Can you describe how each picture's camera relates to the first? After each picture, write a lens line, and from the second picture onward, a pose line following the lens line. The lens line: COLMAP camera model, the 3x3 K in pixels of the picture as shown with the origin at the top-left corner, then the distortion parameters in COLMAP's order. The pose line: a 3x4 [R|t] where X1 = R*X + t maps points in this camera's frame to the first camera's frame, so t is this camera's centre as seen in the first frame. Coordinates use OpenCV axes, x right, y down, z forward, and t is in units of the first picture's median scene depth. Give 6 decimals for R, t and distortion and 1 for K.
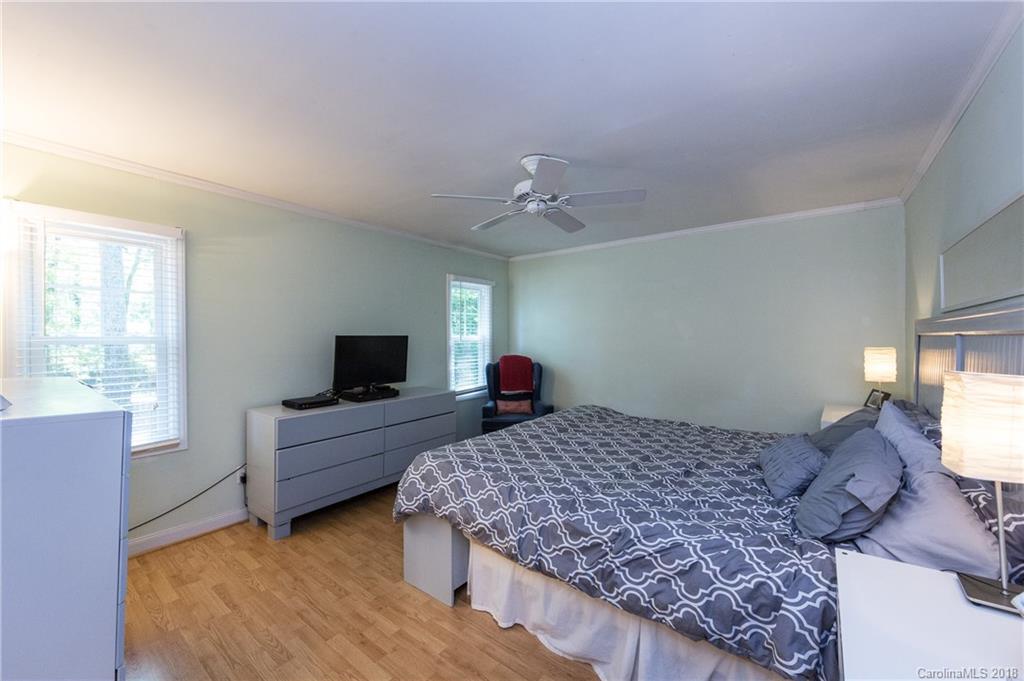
lens RADIAL K [[403.8, 0, 511.9], [0, 403.8, 338.1], [0, 0, 1]] dist [0.000553, 0.000041]
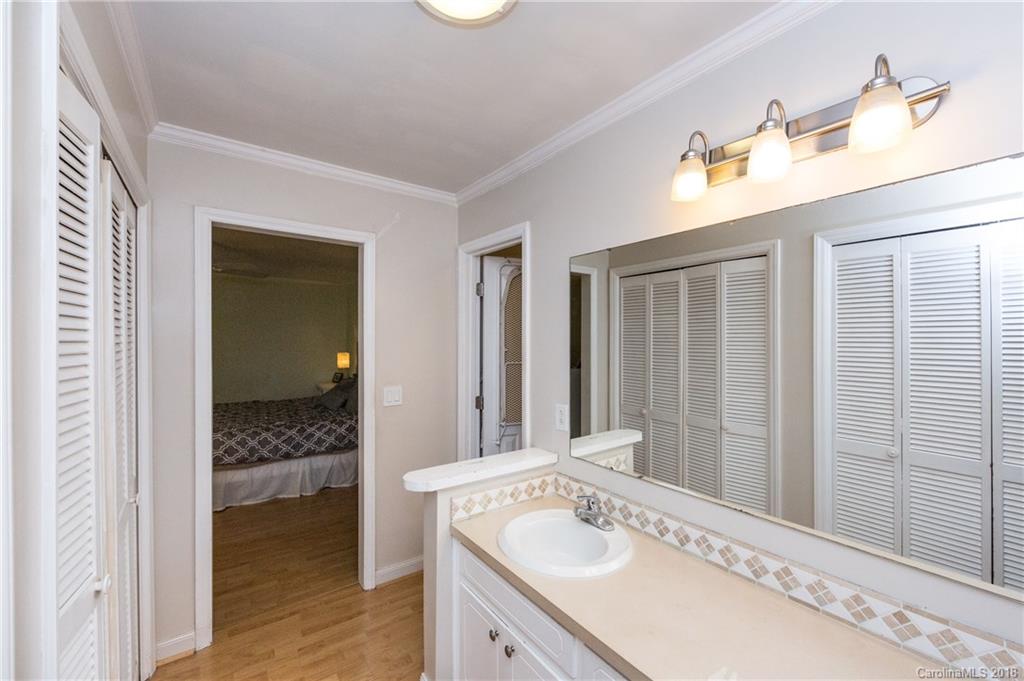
lens RADIAL K [[403.8, 0, 511.7], [0, 403.8, 342.7], [0, 0, 1]] dist [0.000553, 0.000041]
pose [[0.266469, 0.003701, 0.963836, -1.825934], [-0.005876, 0.999980, -0.002215, -0.063349], [-0.963826, -0.005074, 0.266486, -0.962358]]
